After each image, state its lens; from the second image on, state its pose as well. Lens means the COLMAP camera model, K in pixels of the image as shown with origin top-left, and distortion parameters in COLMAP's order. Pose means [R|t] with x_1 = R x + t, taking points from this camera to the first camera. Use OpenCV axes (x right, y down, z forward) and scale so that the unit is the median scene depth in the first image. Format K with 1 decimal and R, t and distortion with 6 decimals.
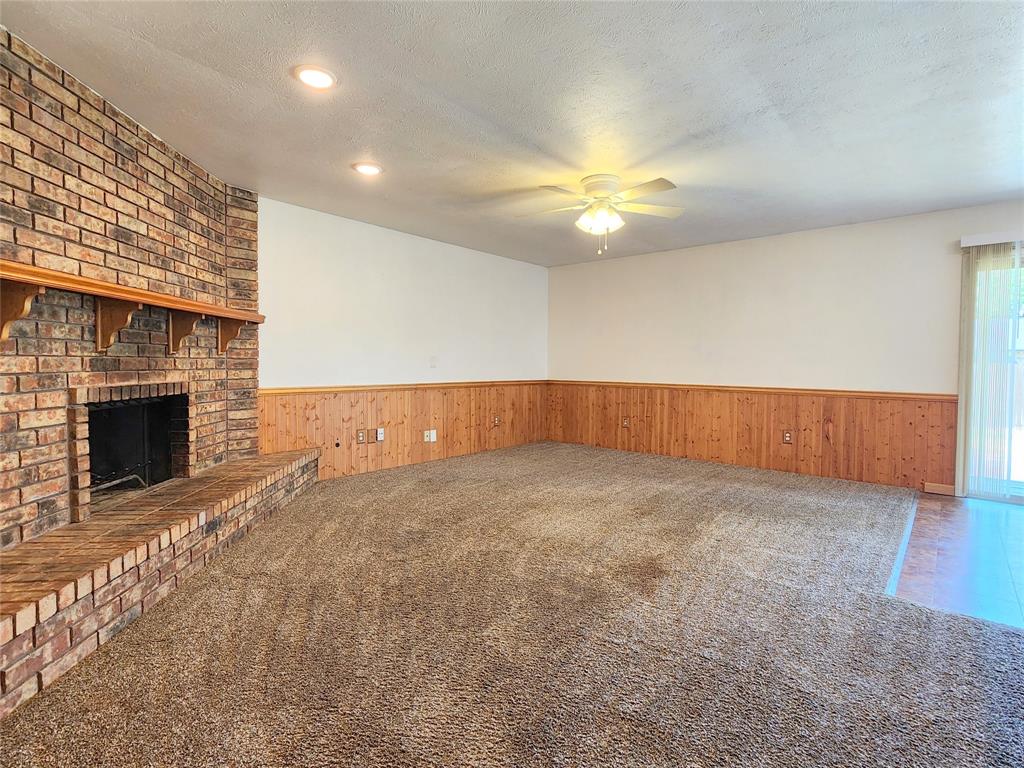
lens RADIAL K [[514.3, 0, 509.6], [0, 514.3, 377.9], [0, 0, 1]] dist [-0.000807, 0.002080]
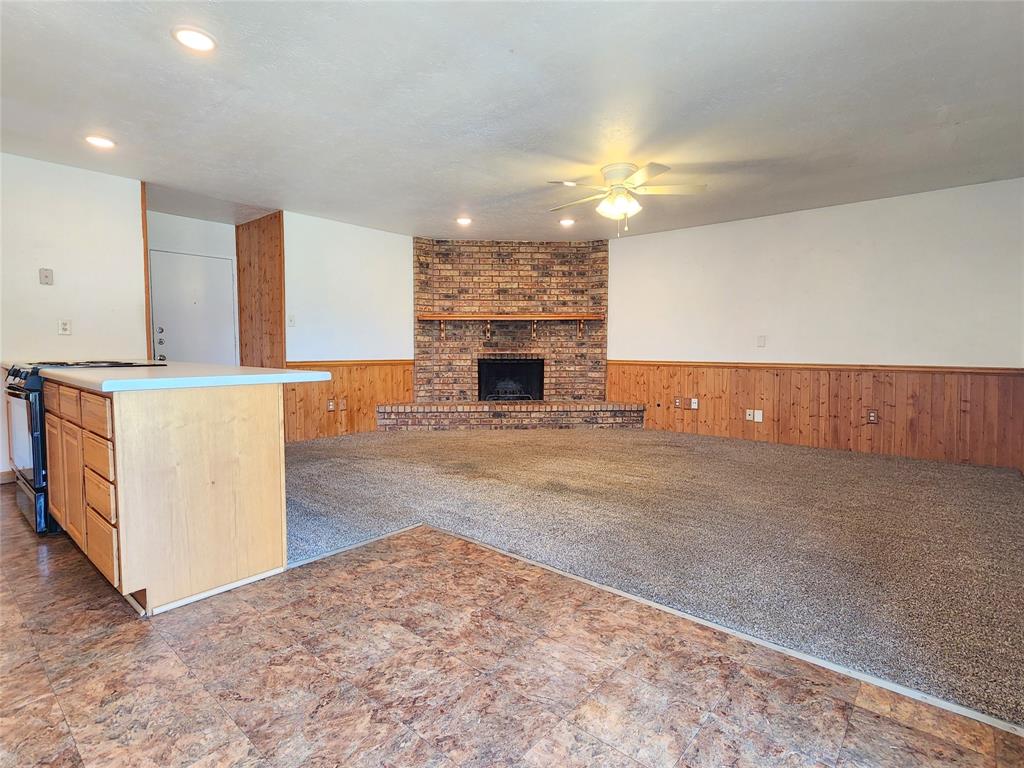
lens RADIAL K [[514.3, 0, 509.6], [0, 514.3, 377.9], [0, 0, 1]] dist [-0.000807, 0.002080]
pose [[-0.007497, 0.049639, -0.998739, 1.387384], [-0.030086, 0.998304, 0.049844, 0.007244], [0.999519, 0.030422, -0.005991, 0.868678]]
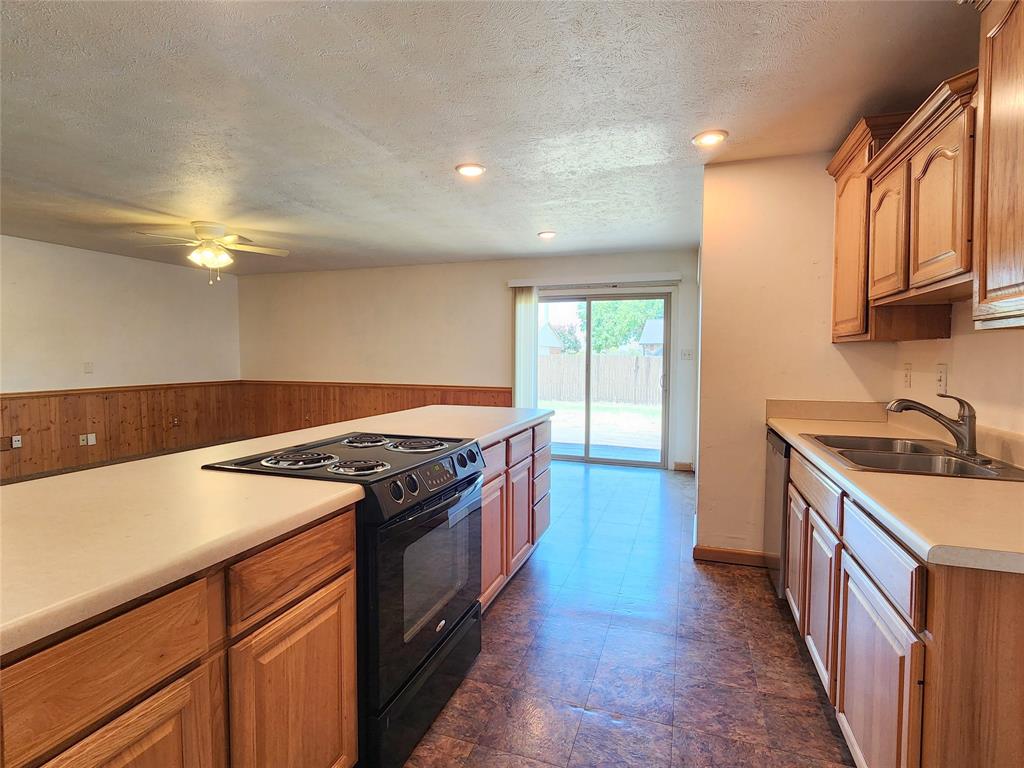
lens RADIAL K [[514.3, 0, 509.6], [0, 514.3, 377.9], [0, 0, 1]] dist [-0.000807, 0.002080]
pose [[0.925632, -0.023126, 0.377718, 0.399377], [0.015840, 0.999624, 0.022385, -0.034396], [-0.378093, -0.014737, 0.925650, -0.453161]]
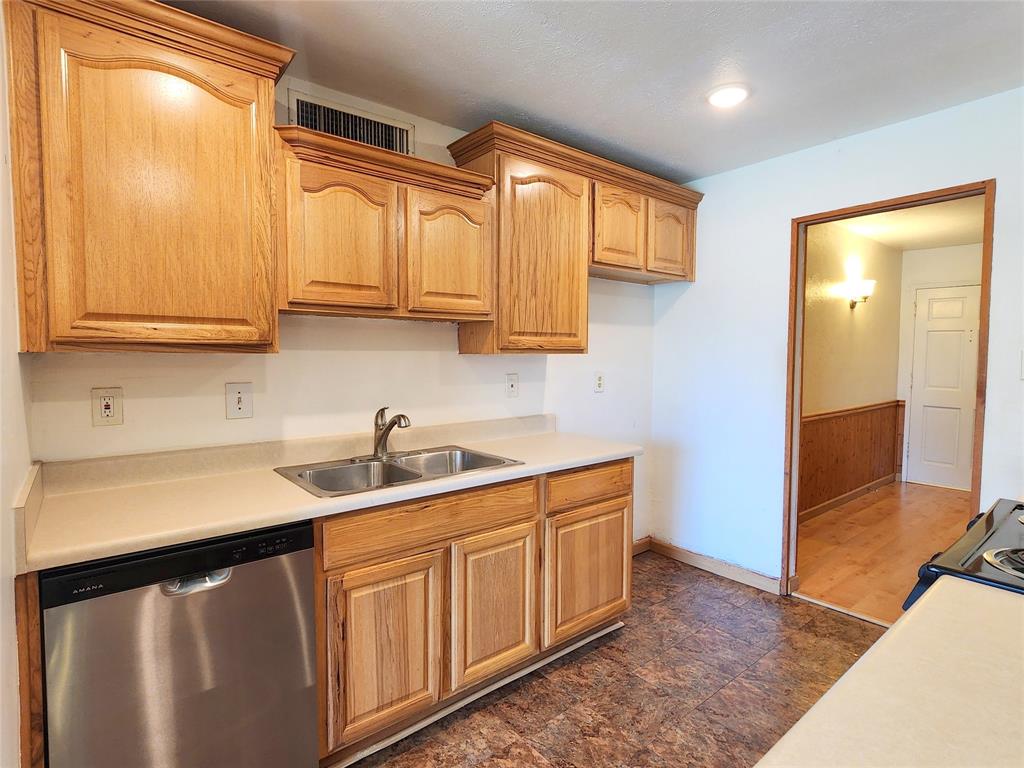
lens RADIAL K [[514.3, 0, 509.6], [0, 514.3, 377.9], [0, 0, 1]] dist [-0.000807, 0.002080]
pose [[-0.983547, -0.024753, 0.178947, 0.788312], [-0.010771, 0.996841, 0.078691, -0.080967], [-0.180329, 0.075469, -0.980707, 0.459231]]
